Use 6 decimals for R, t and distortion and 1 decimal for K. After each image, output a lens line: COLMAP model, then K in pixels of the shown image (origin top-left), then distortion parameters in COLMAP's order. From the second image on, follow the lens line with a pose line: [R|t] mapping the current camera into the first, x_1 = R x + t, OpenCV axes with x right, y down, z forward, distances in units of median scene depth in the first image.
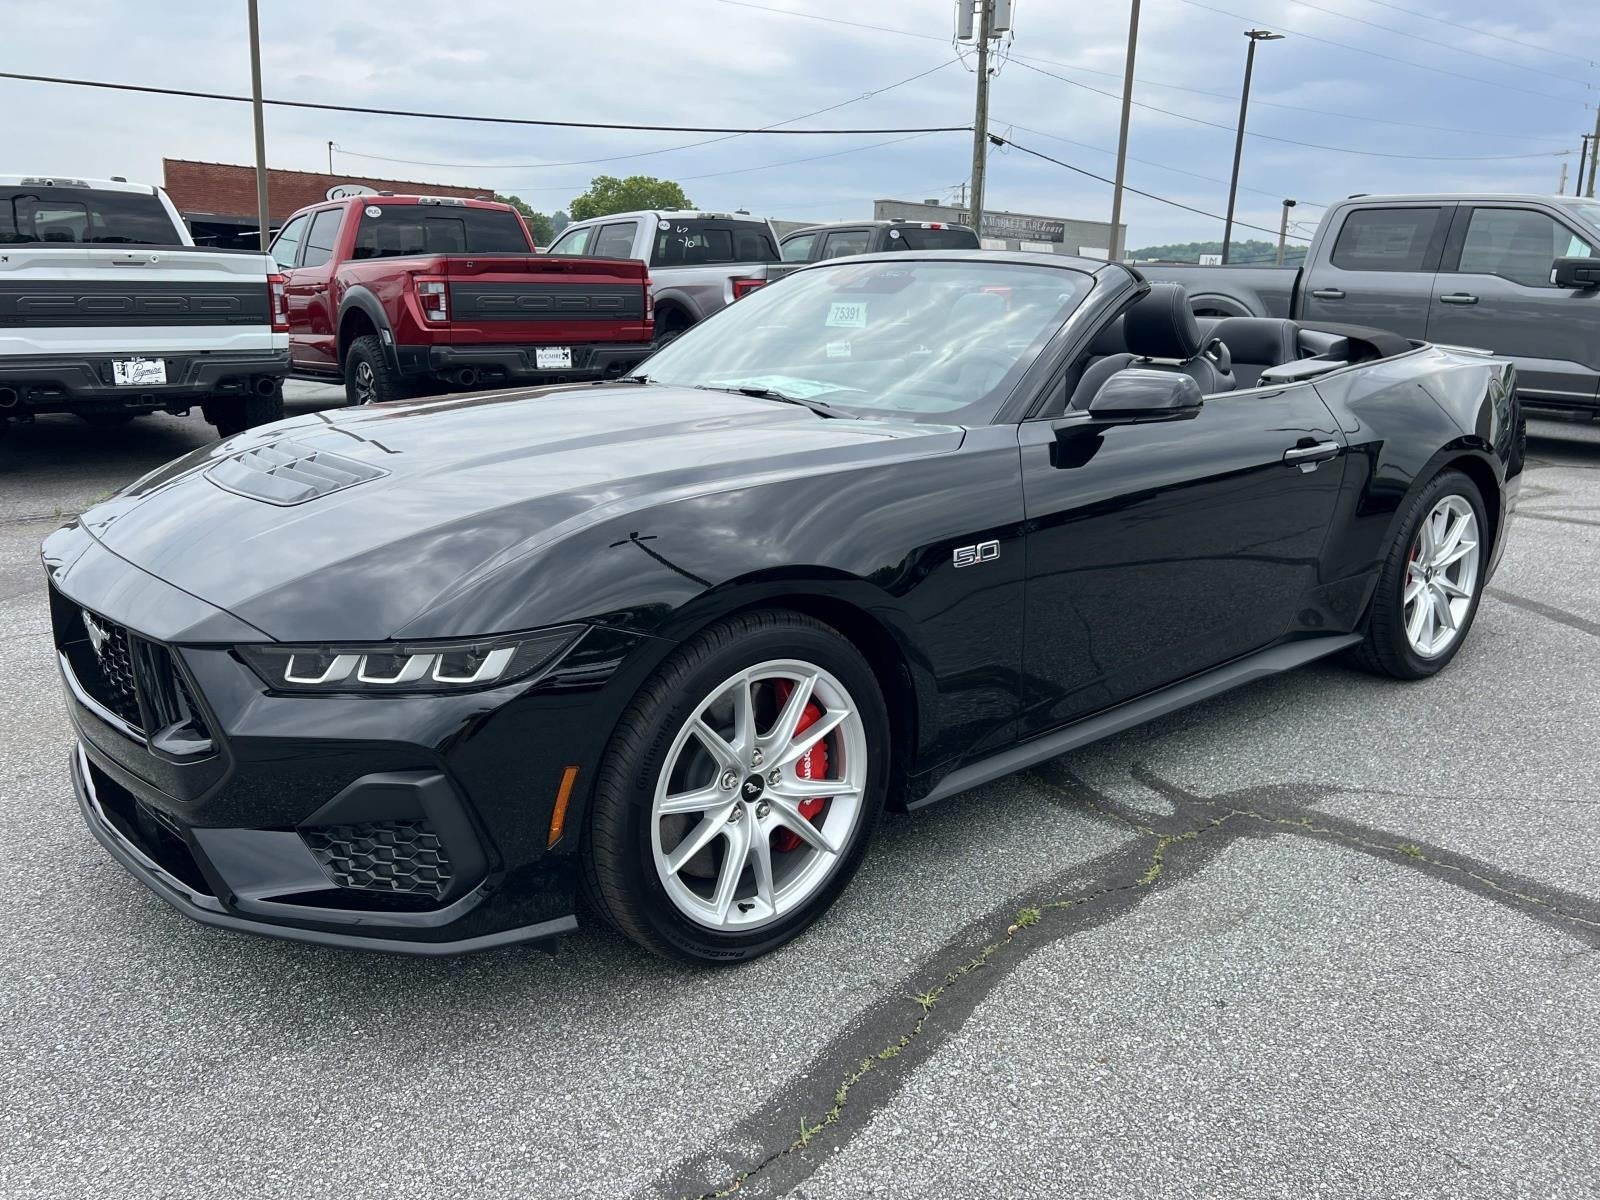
lens RADIAL K [[1271.9, 0, 799.9], [0, 1271.9, 593.0], [0, 0, 1]] dist [0.039963, -0.045877]
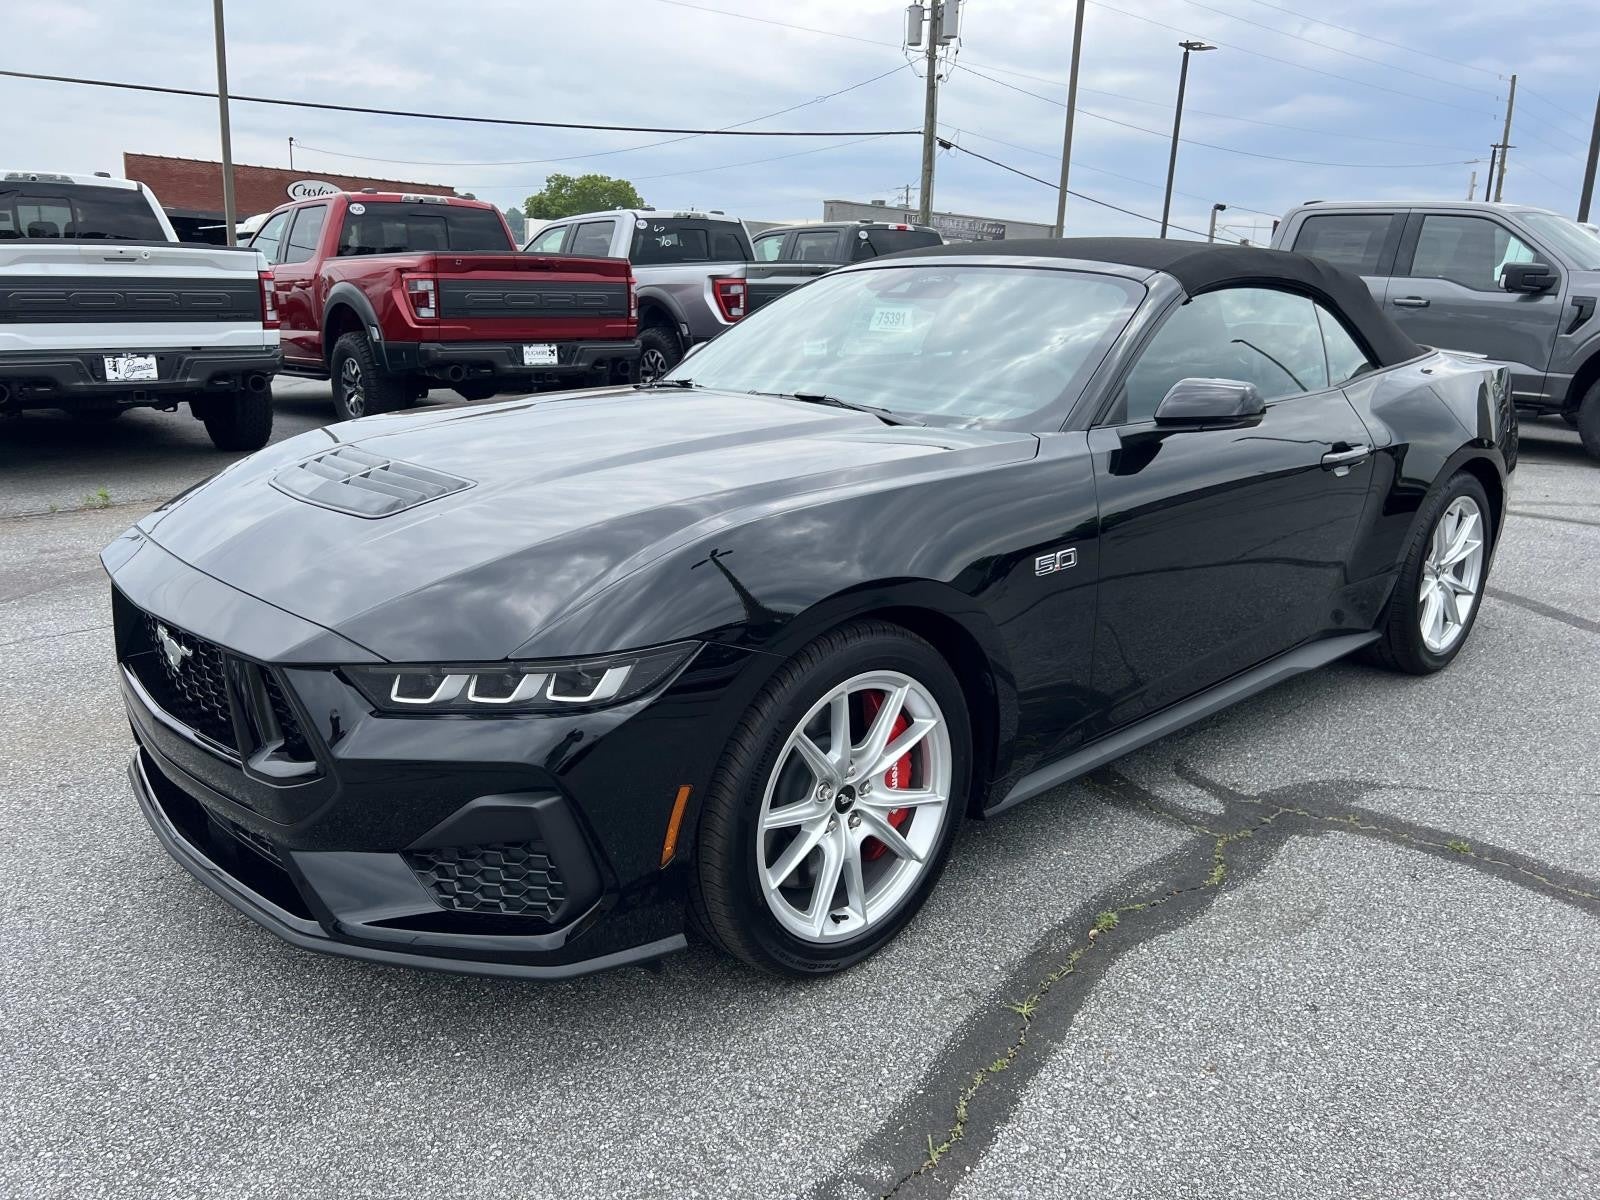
lens RADIAL K [[1219.3, 0, 797.4], [0, 1219.3, 597.2], [0, 0, 1]] dist [0.035539, -0.040567]
pose [[0.999079, -0.004640, 0.042655, -0.103626], [0.003964, 0.999865, 0.015919, -0.018617], [-0.042723, -0.015735, 0.998963, 0.043430]]
